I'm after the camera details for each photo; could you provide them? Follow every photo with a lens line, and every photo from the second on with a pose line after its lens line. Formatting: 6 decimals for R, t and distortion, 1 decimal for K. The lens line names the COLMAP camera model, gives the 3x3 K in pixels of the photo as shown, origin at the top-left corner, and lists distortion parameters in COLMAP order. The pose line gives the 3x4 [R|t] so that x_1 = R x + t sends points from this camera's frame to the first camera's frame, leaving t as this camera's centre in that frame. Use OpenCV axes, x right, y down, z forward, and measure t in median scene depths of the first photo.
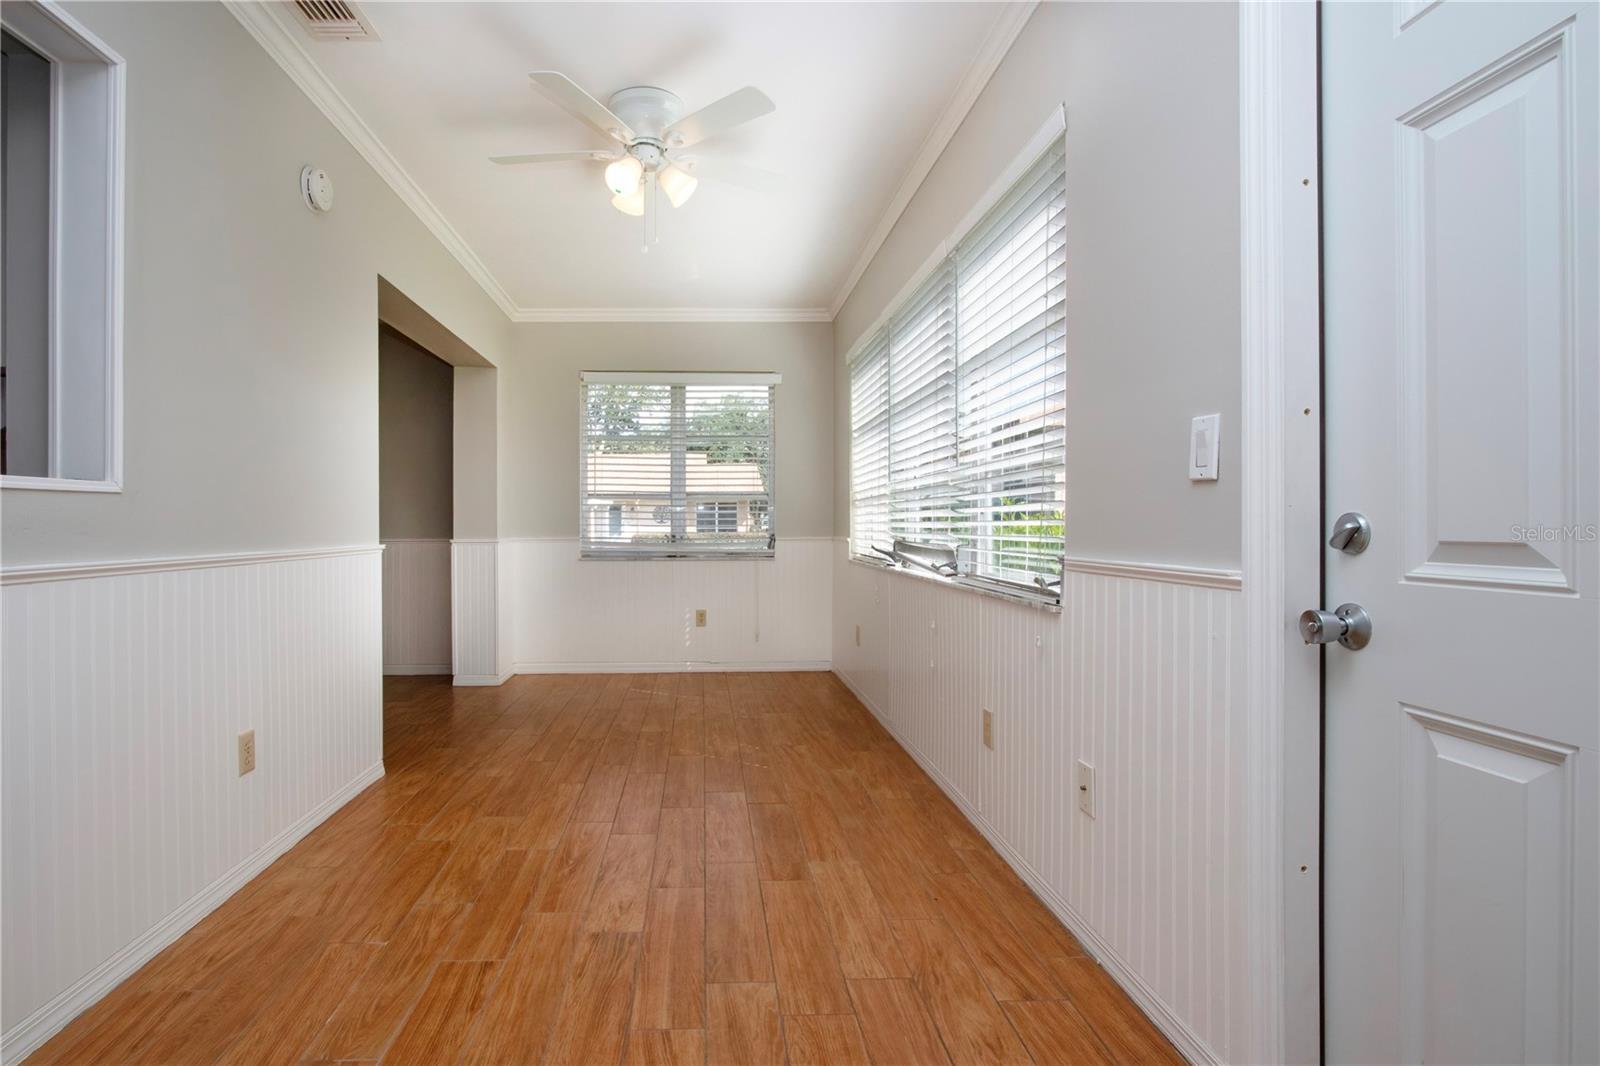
lens RADIAL K [[736.9, 0, 712.6], [0, 736.9, 531.2], [0, 0, 1]] dist [-0.010263, 0.000505]
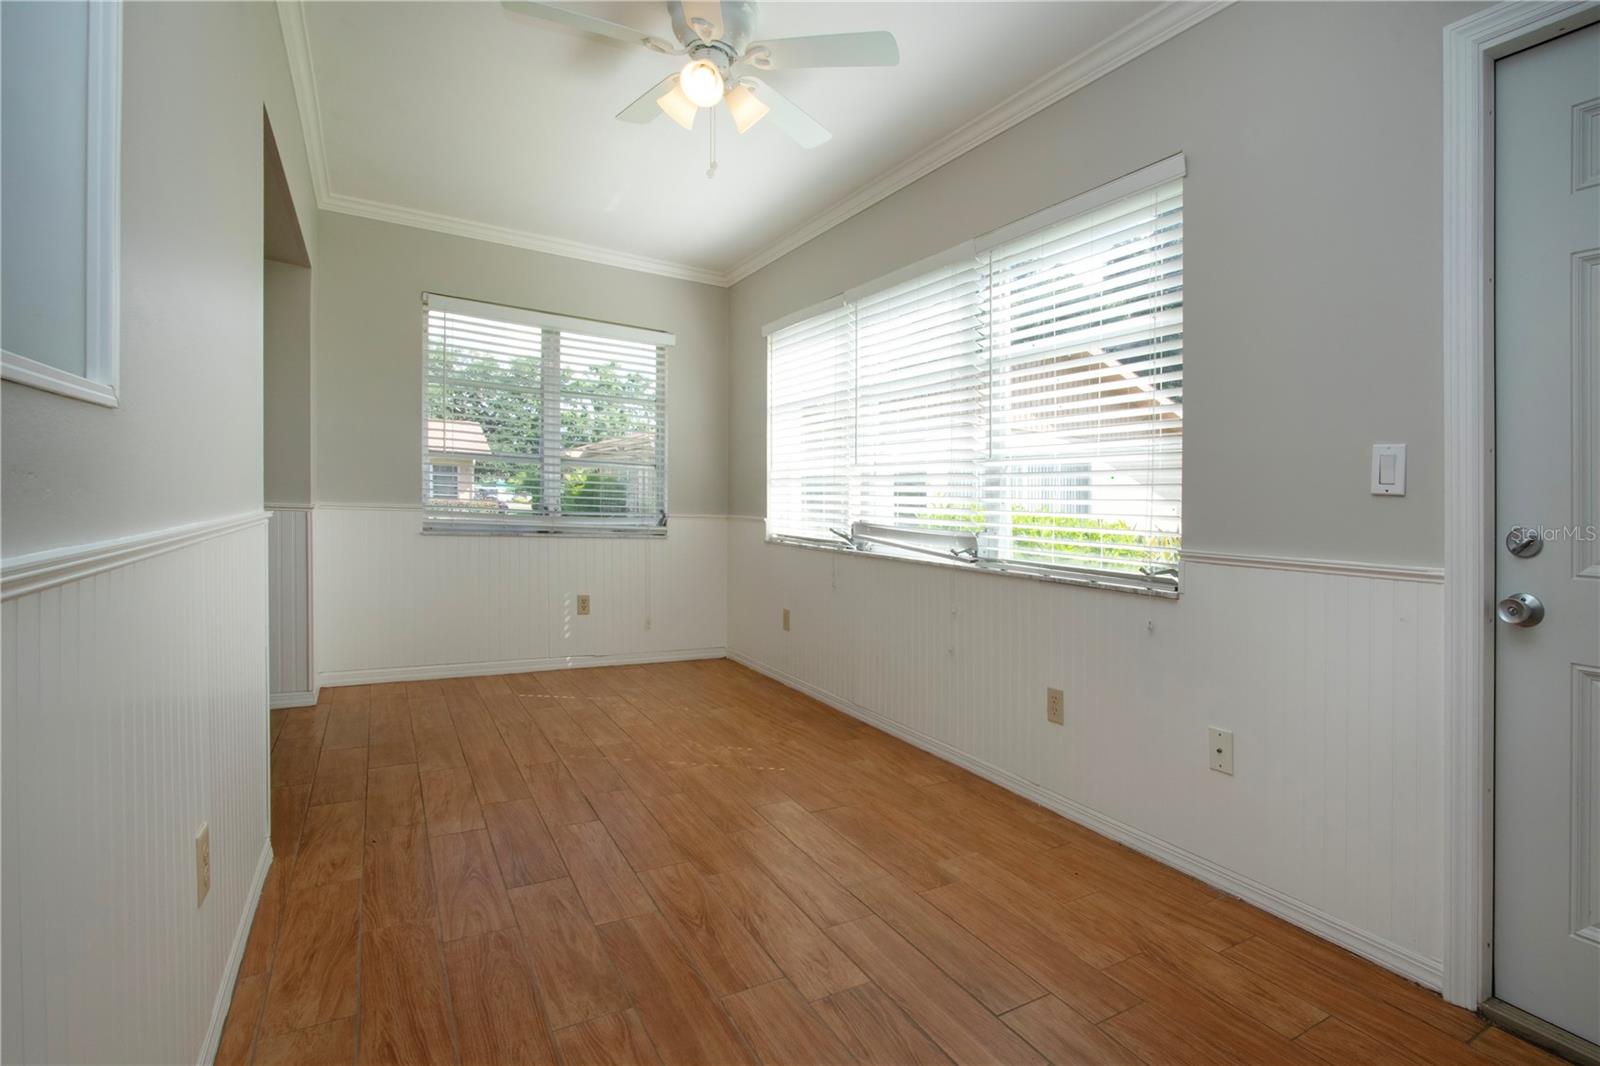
lens RADIAL K [[755.0, 0, 846.6], [0, 755.0, 506.7], [0, 0, 1]] dist [-0.009984, 0.001079]
pose [[0.863215, 0.038895, 0.503336, -0.371003], [-0.039461, 0.999176, -0.009536, 0.000063], [-0.503292, -0.011630, 0.864038, 0.165493]]
